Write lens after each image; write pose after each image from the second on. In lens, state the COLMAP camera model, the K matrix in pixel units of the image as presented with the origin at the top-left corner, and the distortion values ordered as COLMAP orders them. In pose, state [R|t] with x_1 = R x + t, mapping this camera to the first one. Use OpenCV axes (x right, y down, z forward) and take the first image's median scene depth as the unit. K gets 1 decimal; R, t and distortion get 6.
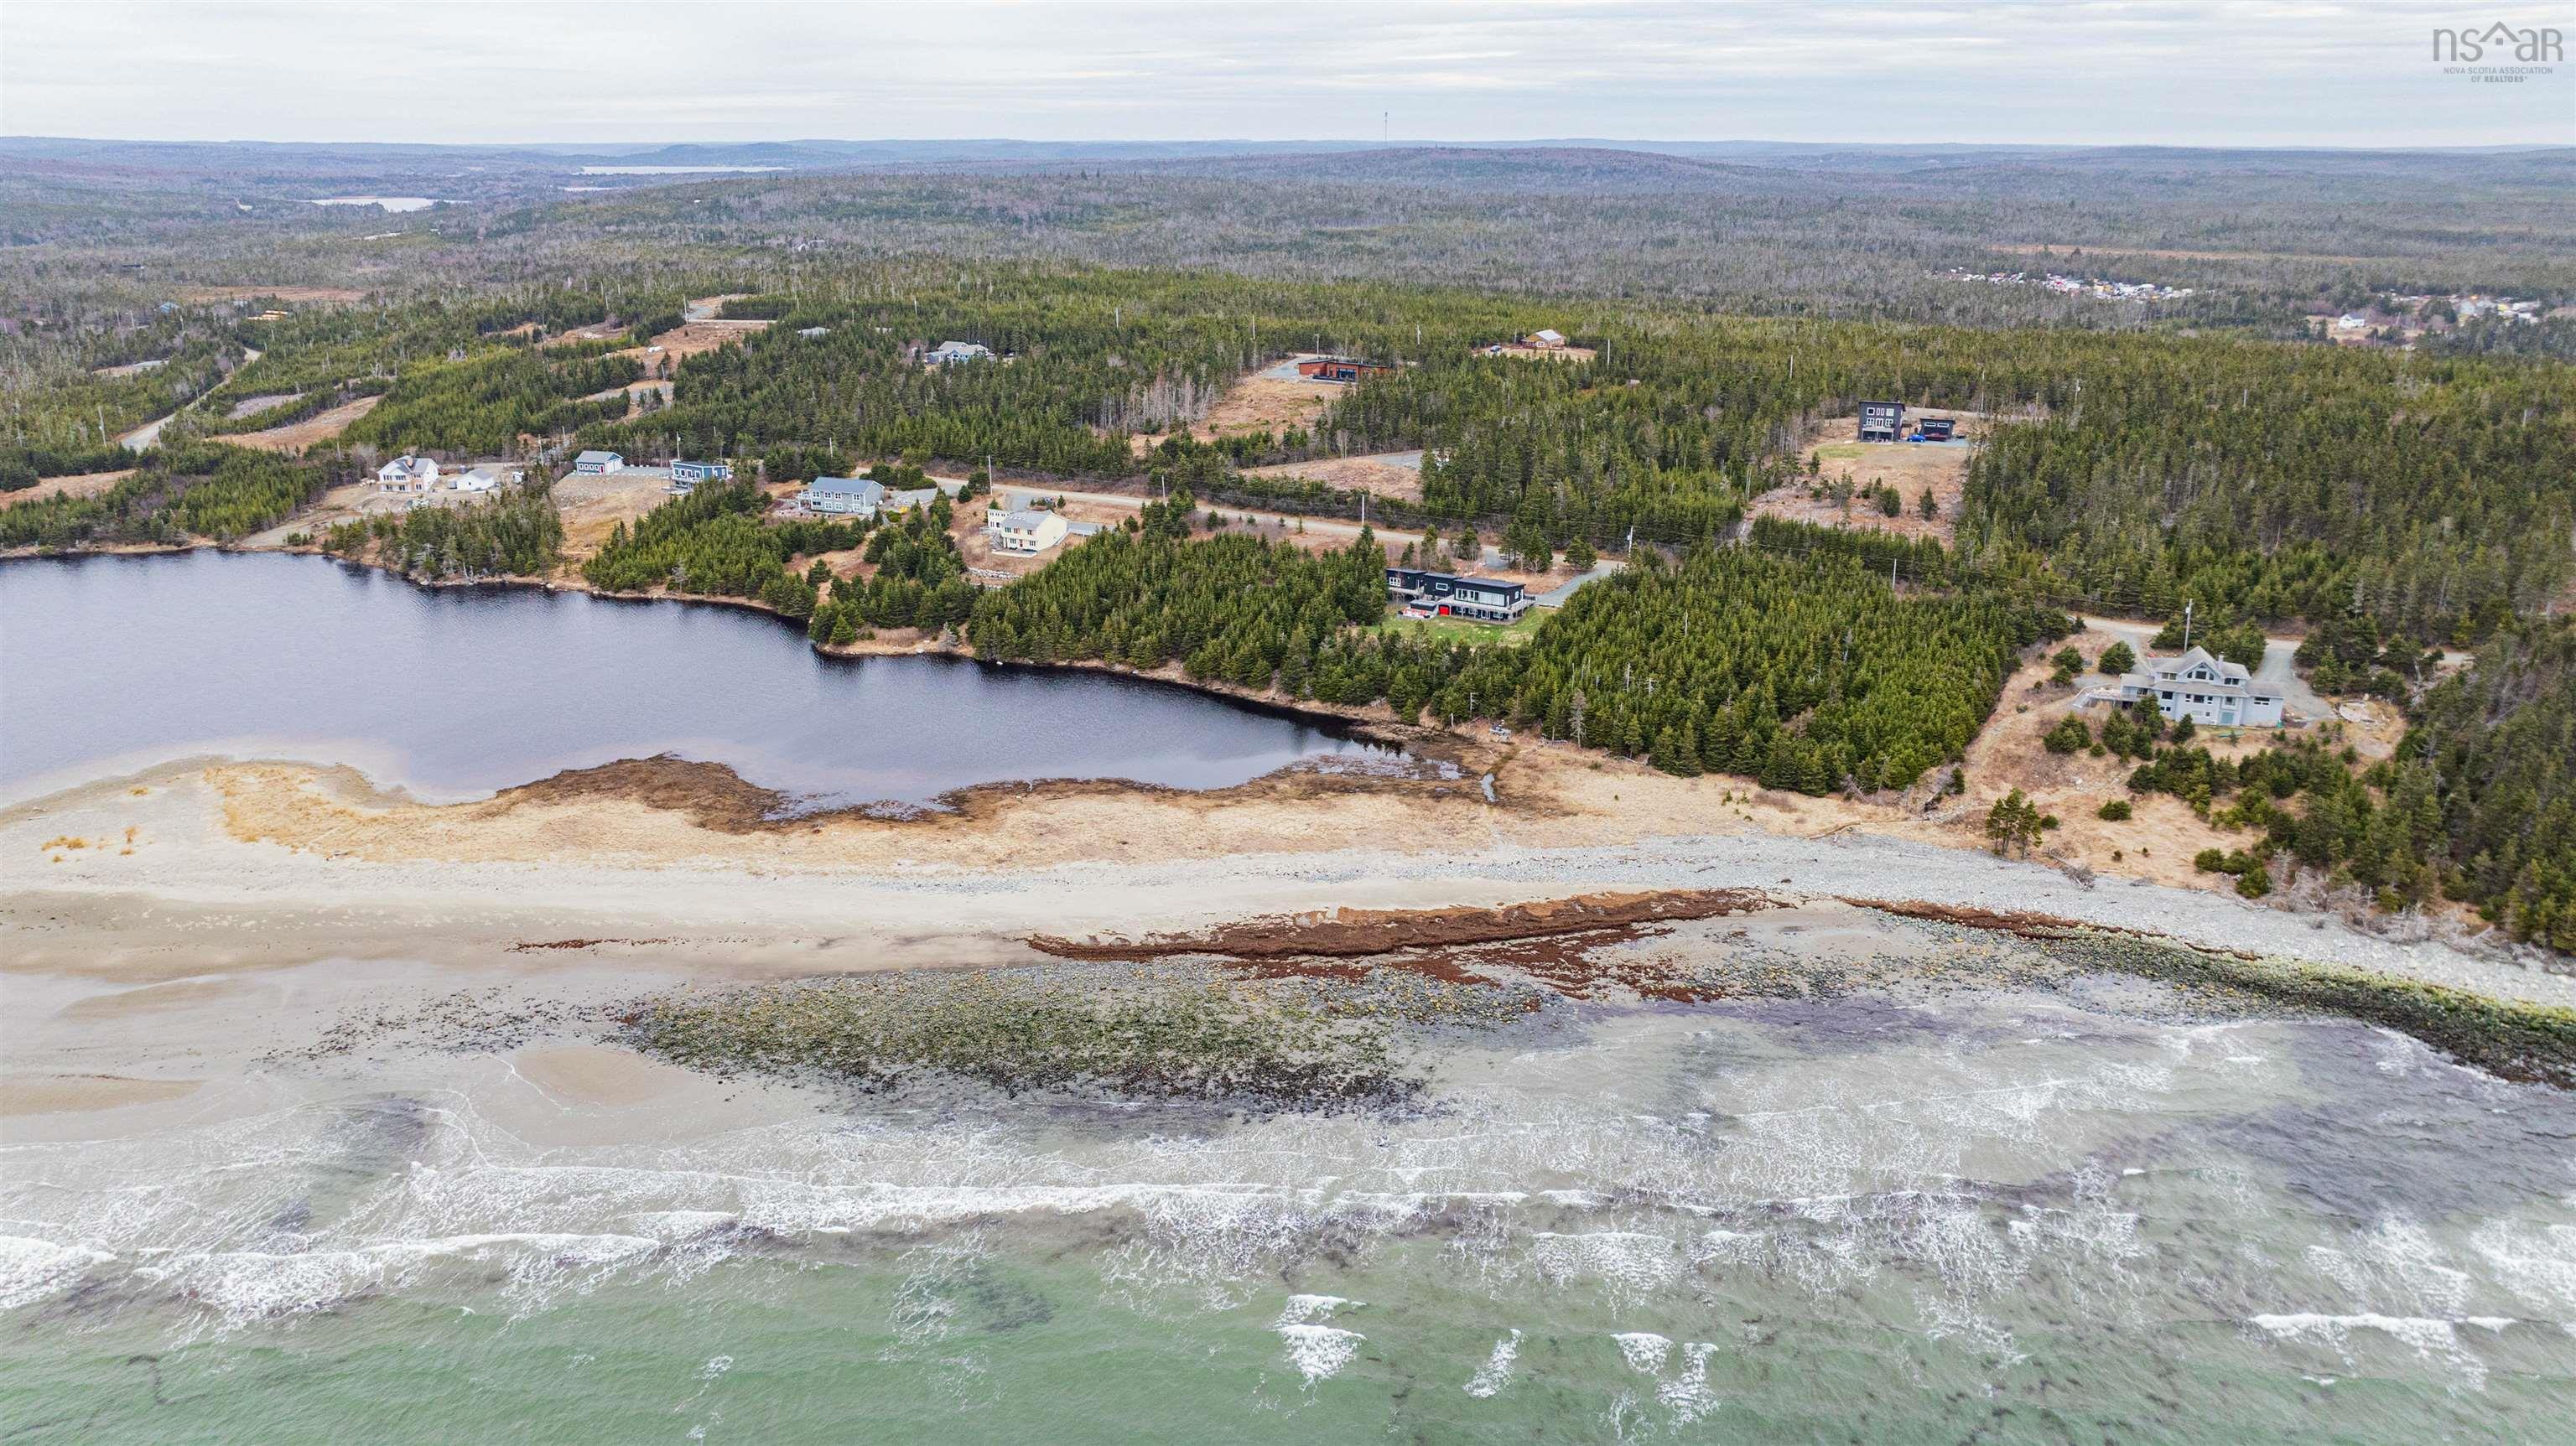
lens RADIAL K [[1886.5, 0, 1253.2], [0, 1886.5, 712.7], [0, 0, 1]] dist [-0.026647, 0.002532]
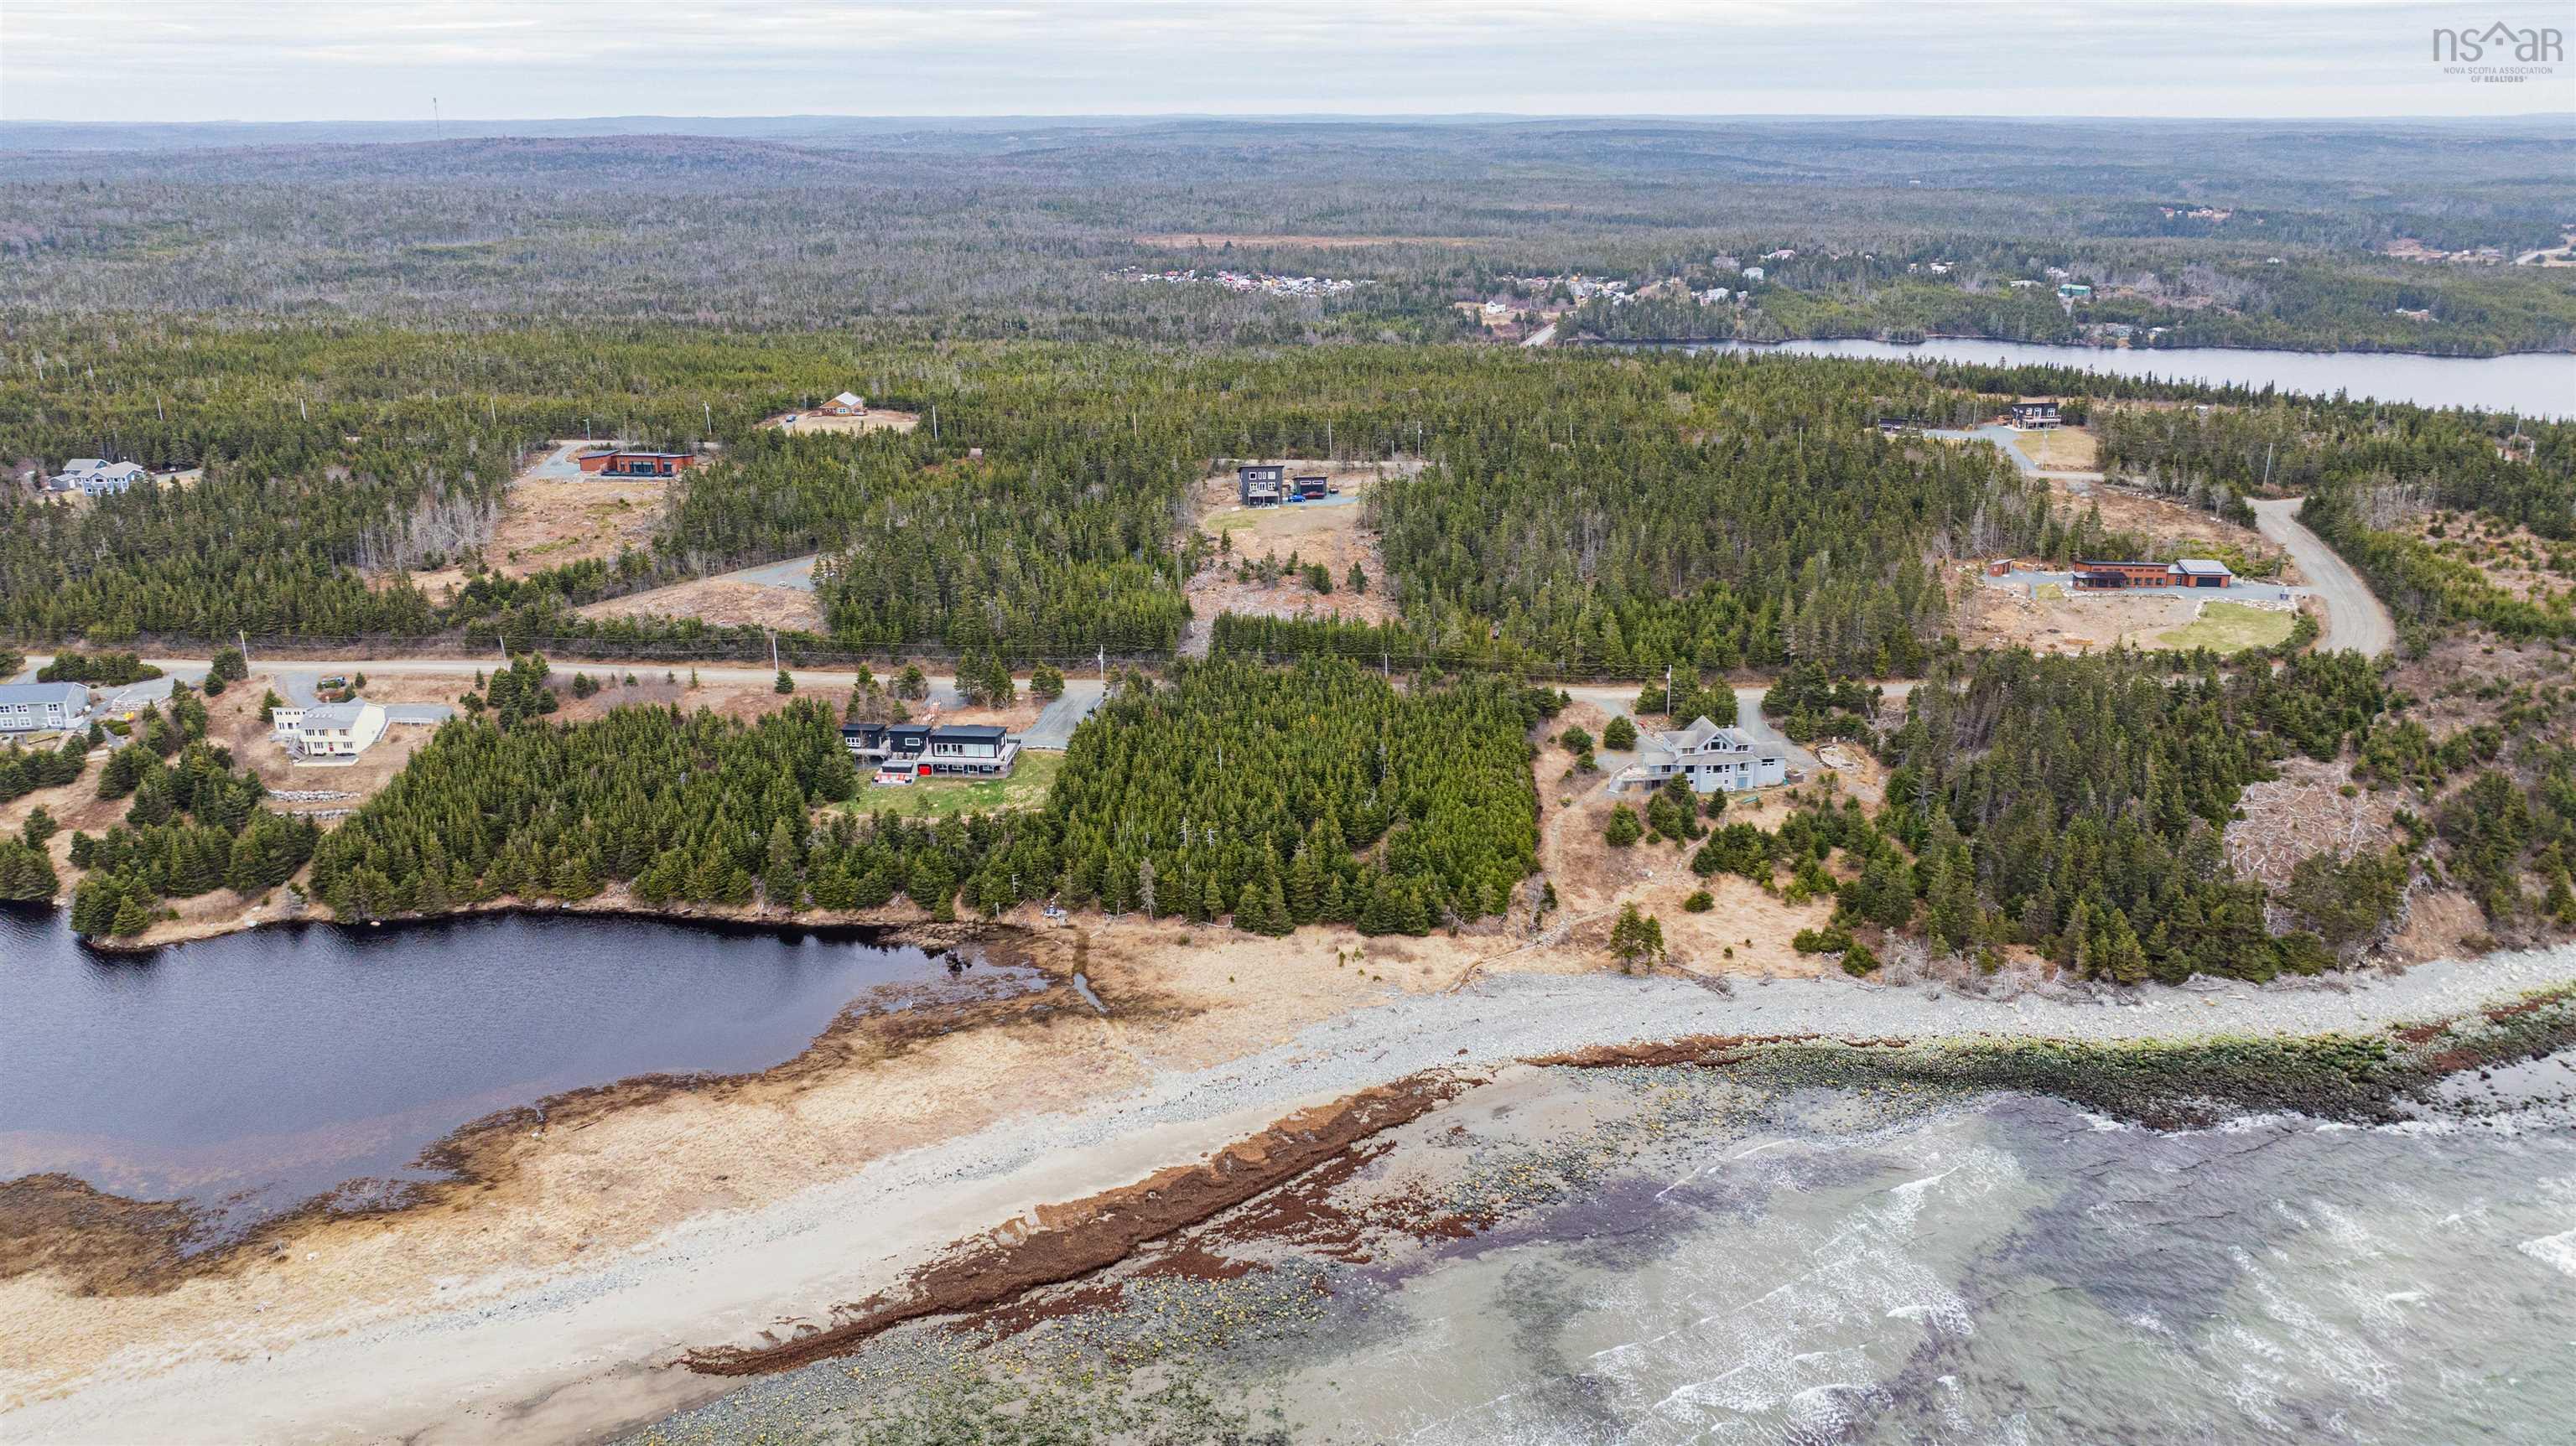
lens RADIAL K [[1919.7, 0, 1283.1], [0, 1919.7, 716.0], [0, 0, 1]] dist [-0.009873, -0.026208]
pose [[0.884804, -0.144435, 0.443013, -0.156875], [0.139838, 0.989230, 0.043229, -0.103830], [-0.444486, 0.023701, 0.895472, 0.138432]]
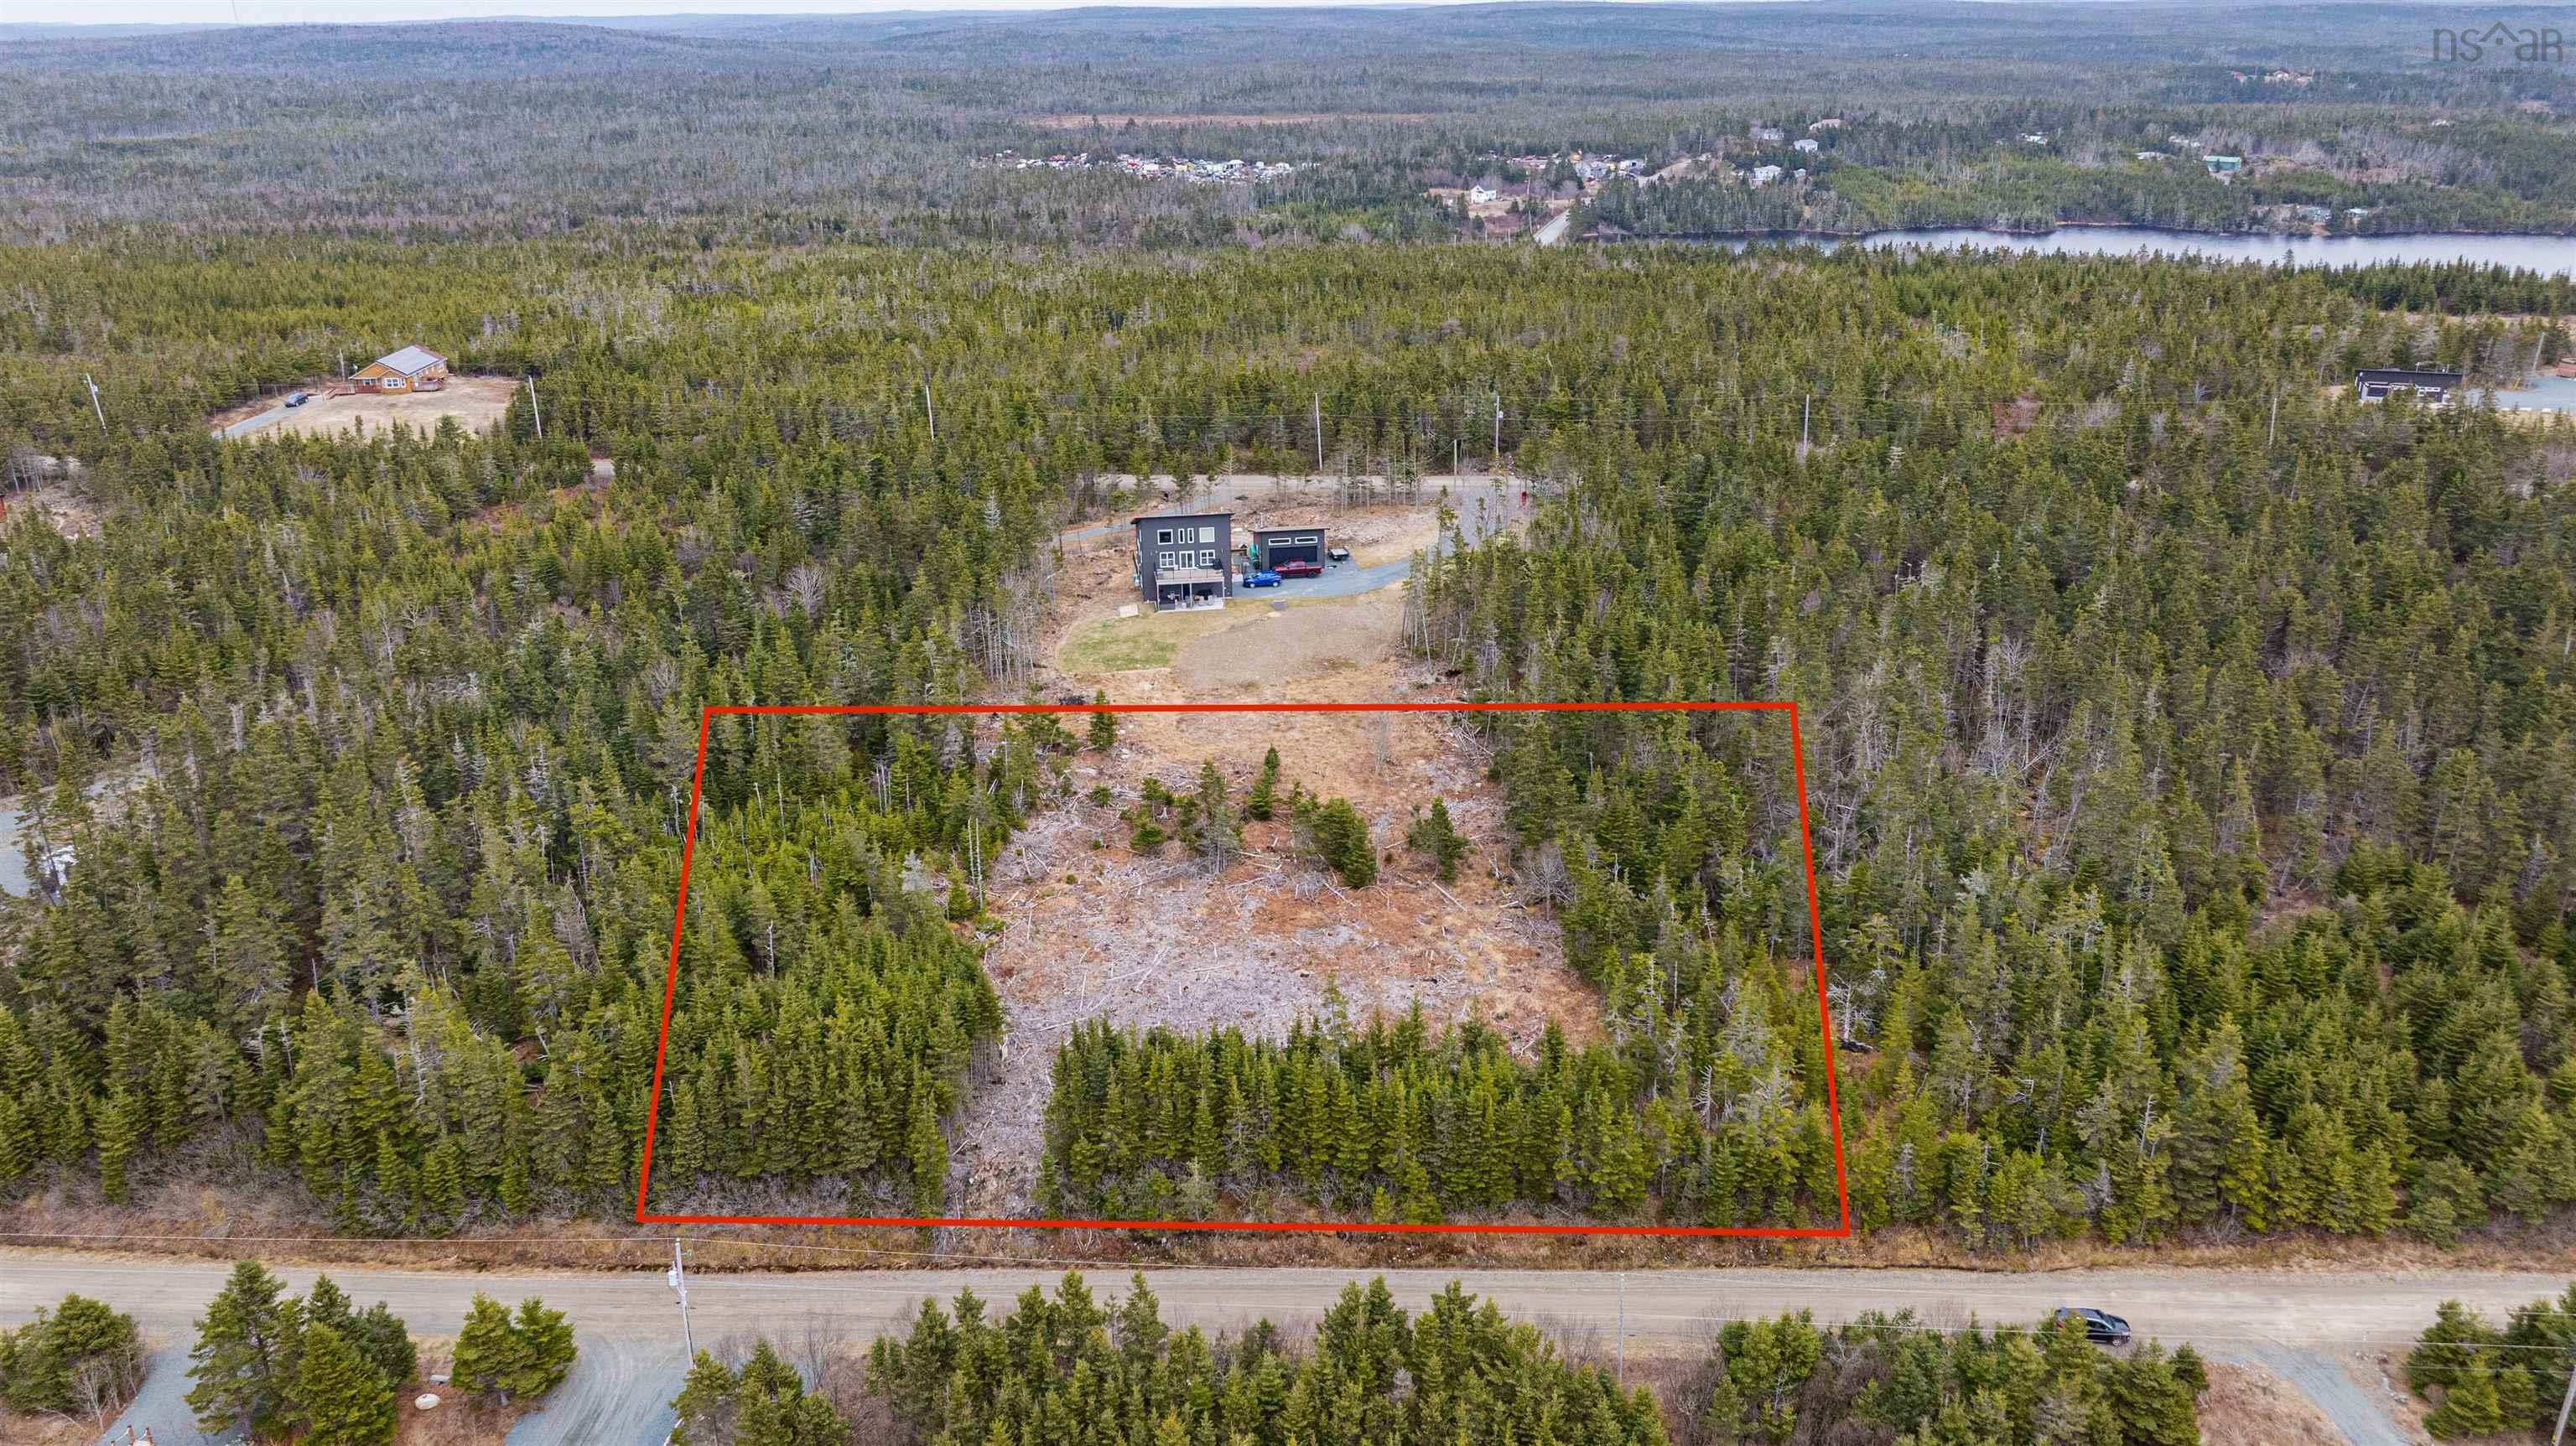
lens RADIAL K [[1919.7, 0, 1283.1], [0, 1919.7, 716.0], [0, 0, 1]] dist [-0.009873, -0.026208]
pose [[0.862962, -0.186684, 0.469517, 0.178847], [0.160376, 0.982392, 0.095840, -0.210744], [-0.479142, -0.007407, 0.877706, 0.792707]]
